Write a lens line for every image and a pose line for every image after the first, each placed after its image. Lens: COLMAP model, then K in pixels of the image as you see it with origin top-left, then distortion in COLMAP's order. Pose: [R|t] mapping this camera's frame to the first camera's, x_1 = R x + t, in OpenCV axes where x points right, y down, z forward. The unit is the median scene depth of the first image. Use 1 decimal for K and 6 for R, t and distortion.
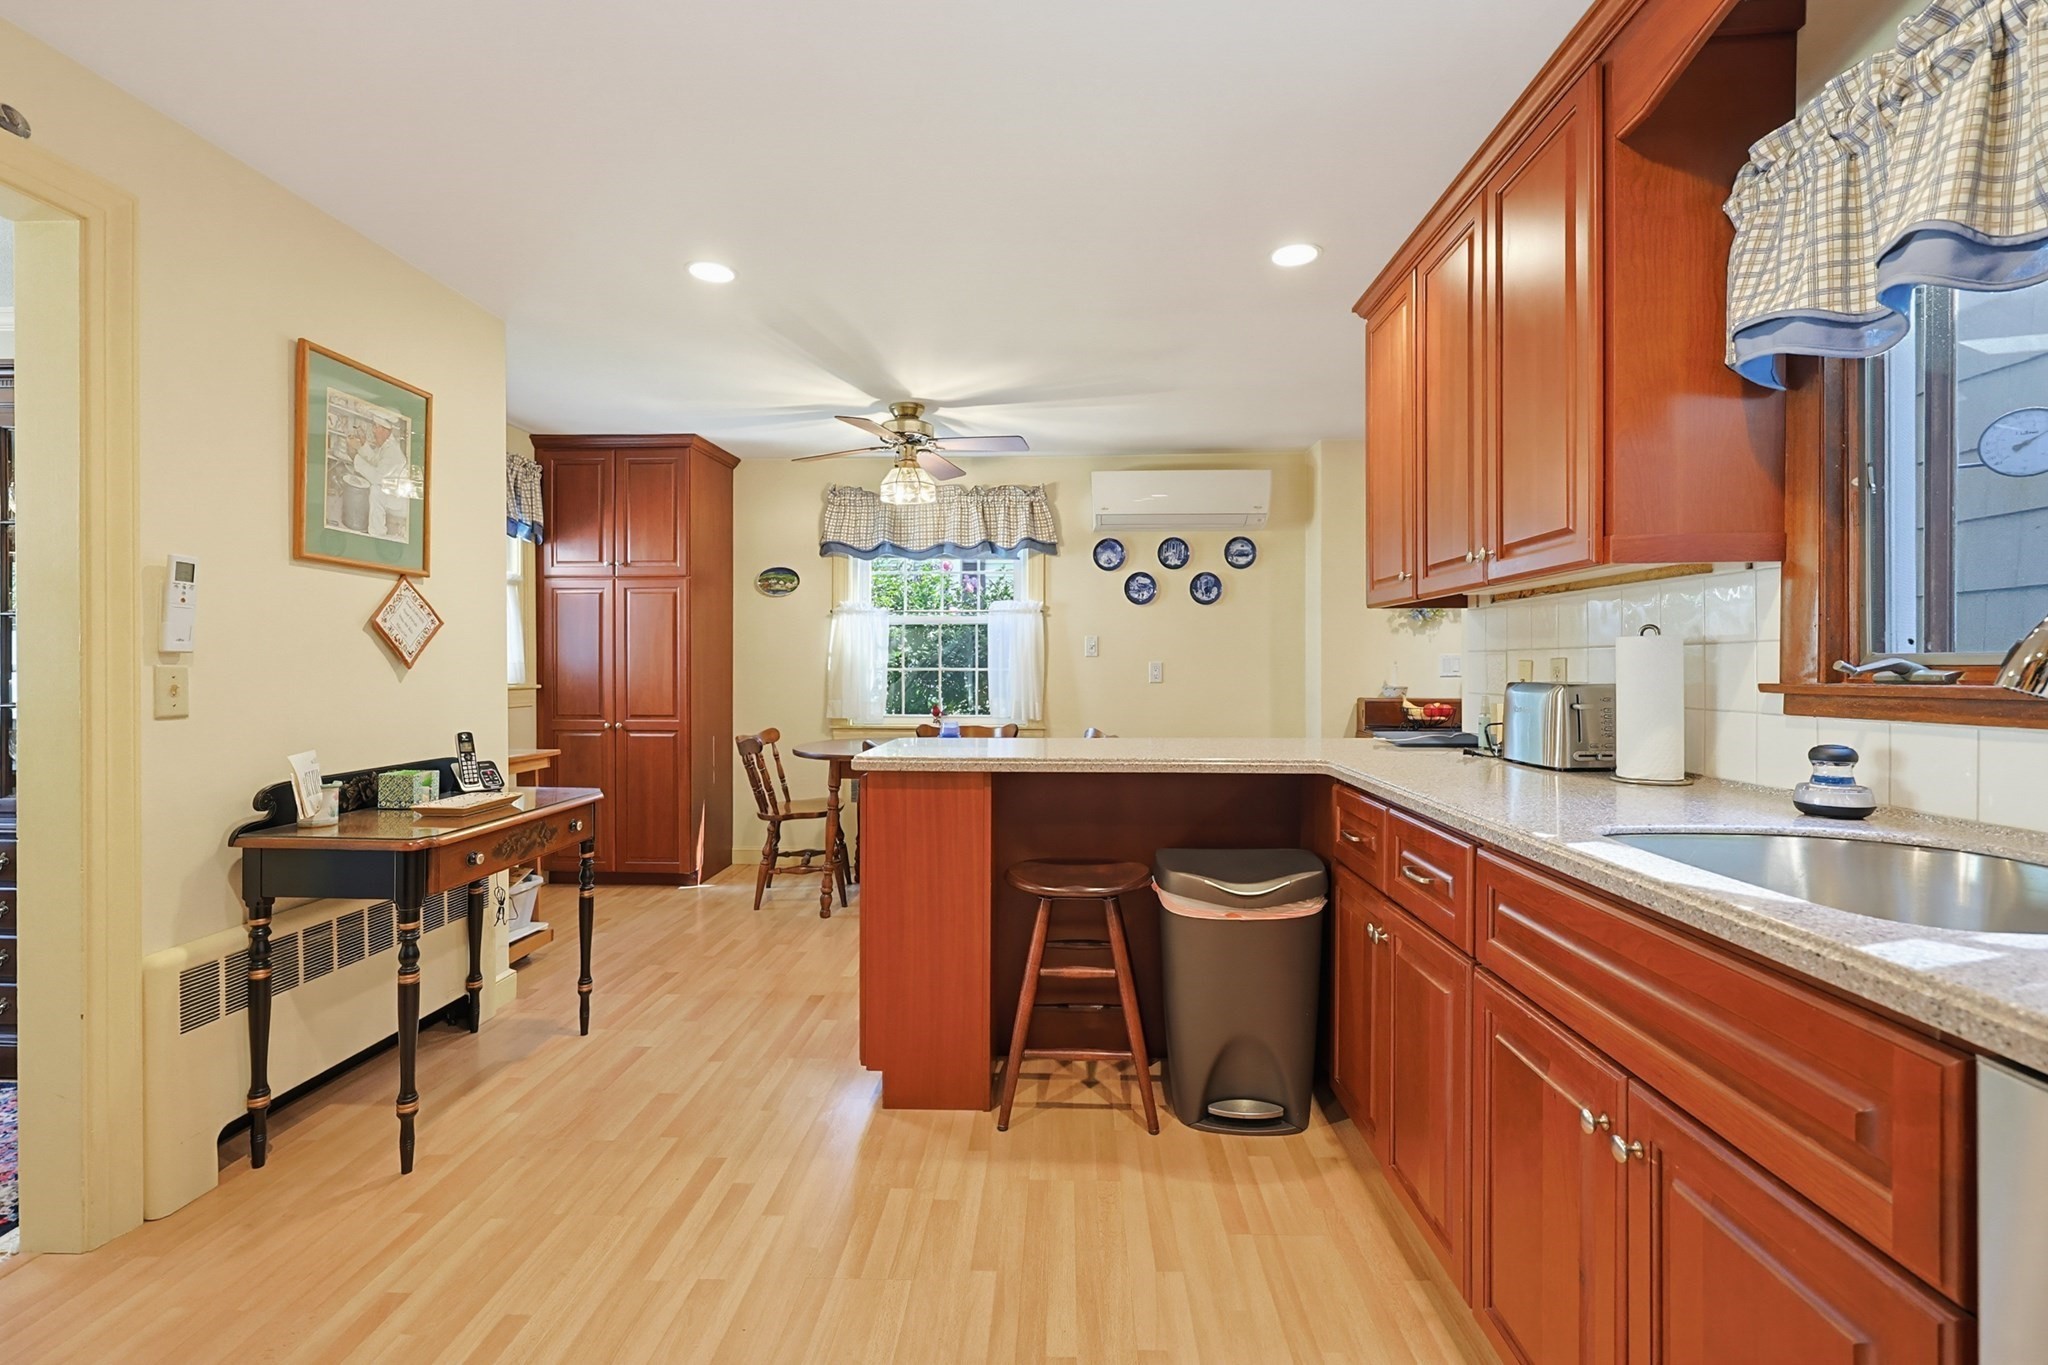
lens RADIAL K [[884.0, 0, 1028.7], [0, 884.0, 664.8], [0, 0, 1]] dist [-0.002676, 0.000039]
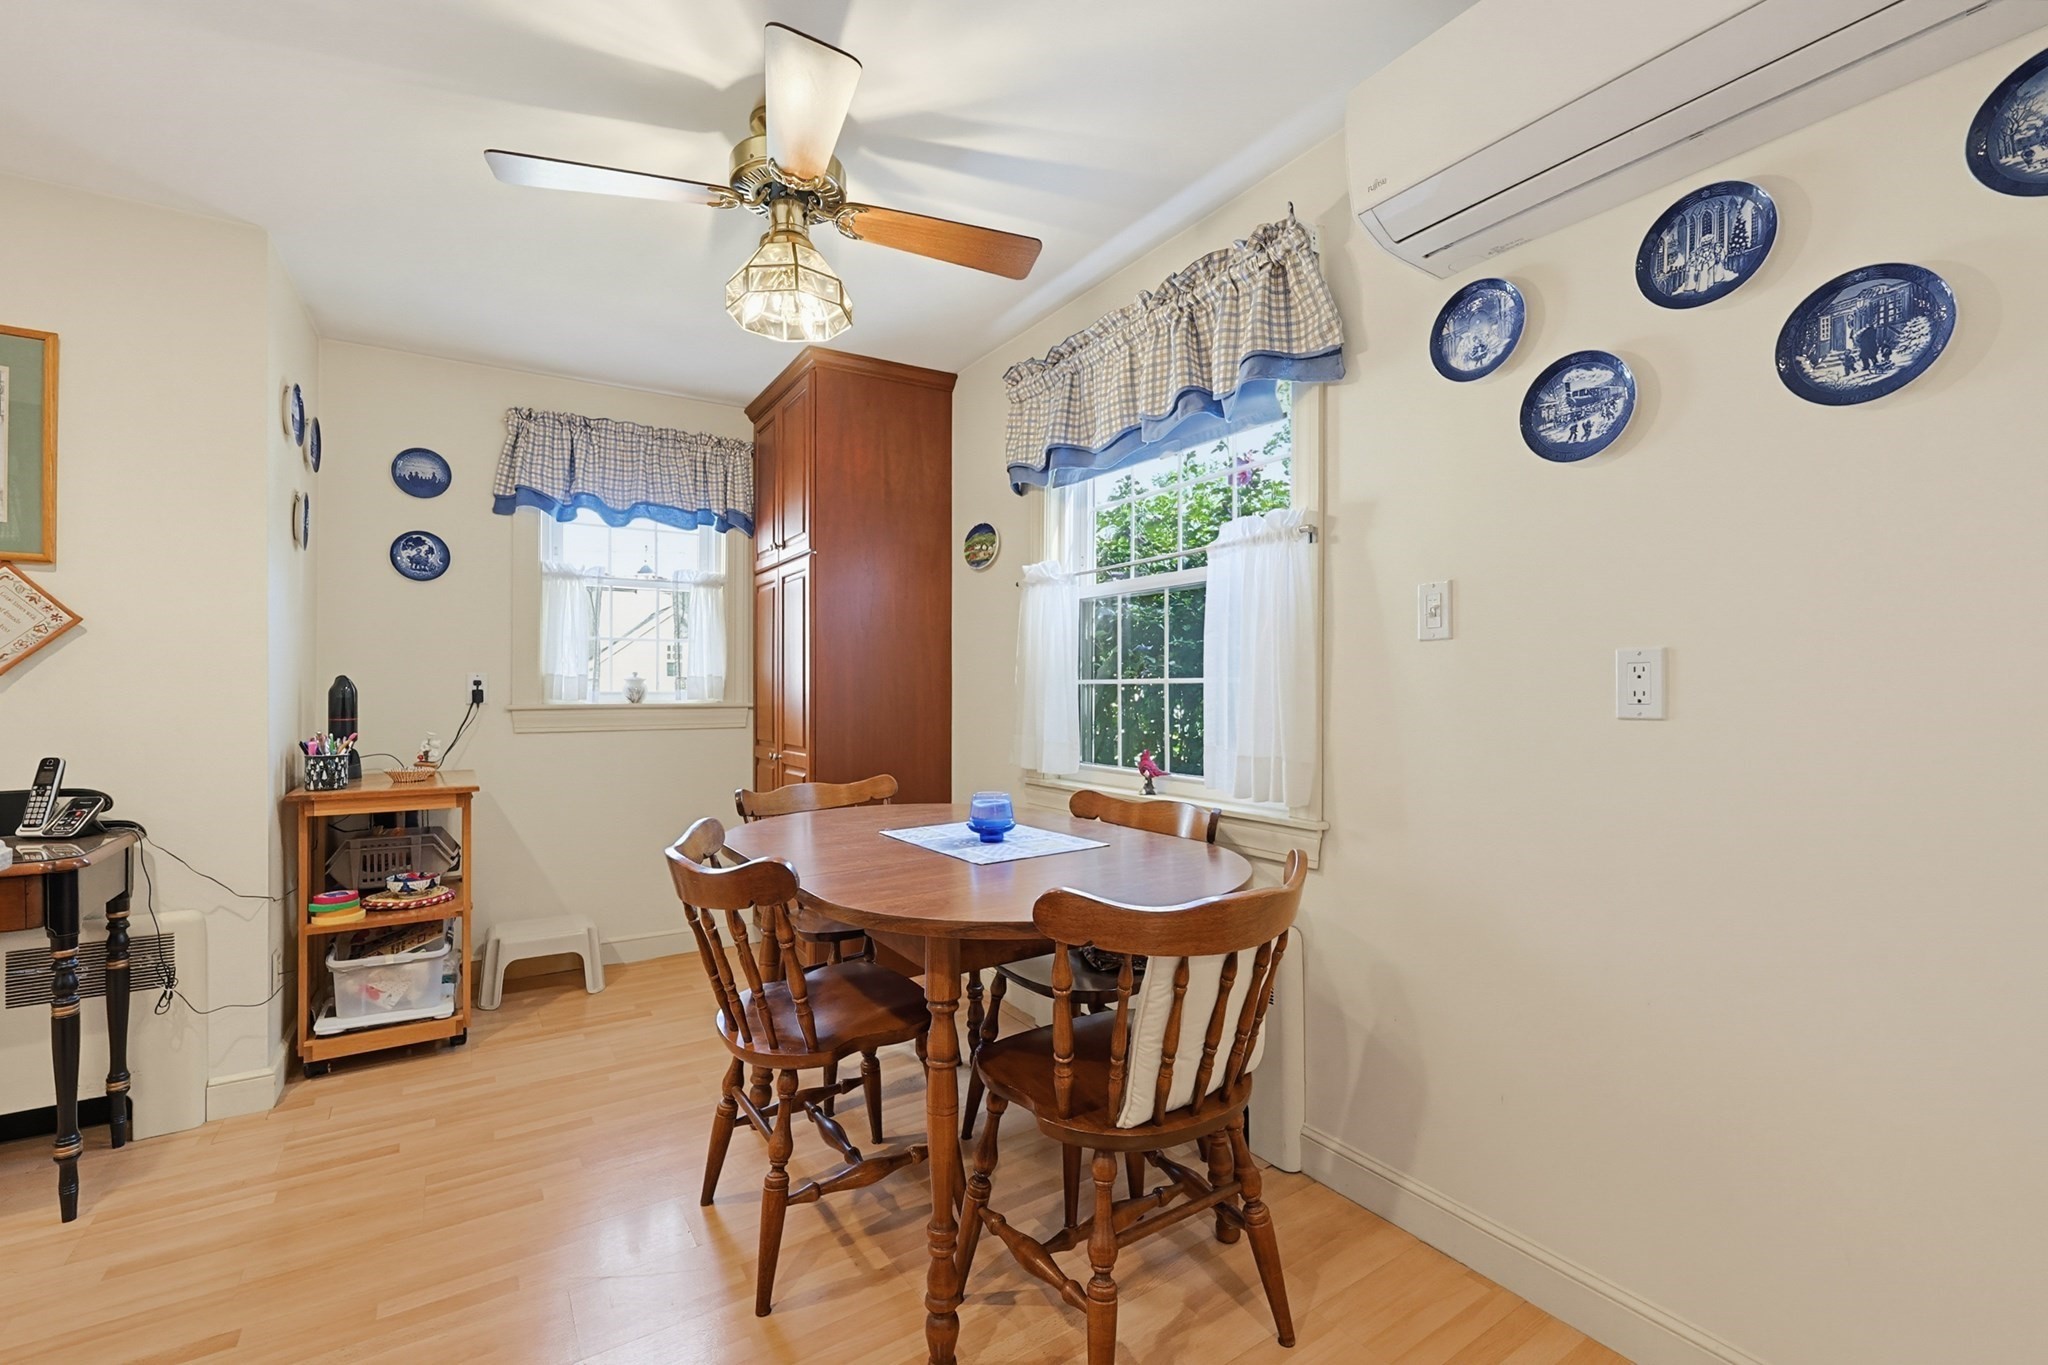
lens RADIAL K [[884.0, 0, 1028.7], [0, 884.0, 664.8], [0, 0, 1]] dist [-0.002676, 0.000039]
pose [[0.570155, -0.022920, -0.821217, 0.265545], [0.001306, 0.999635, -0.026993, 0.009336], [0.821536, 0.014317, 0.569977, 0.676963]]
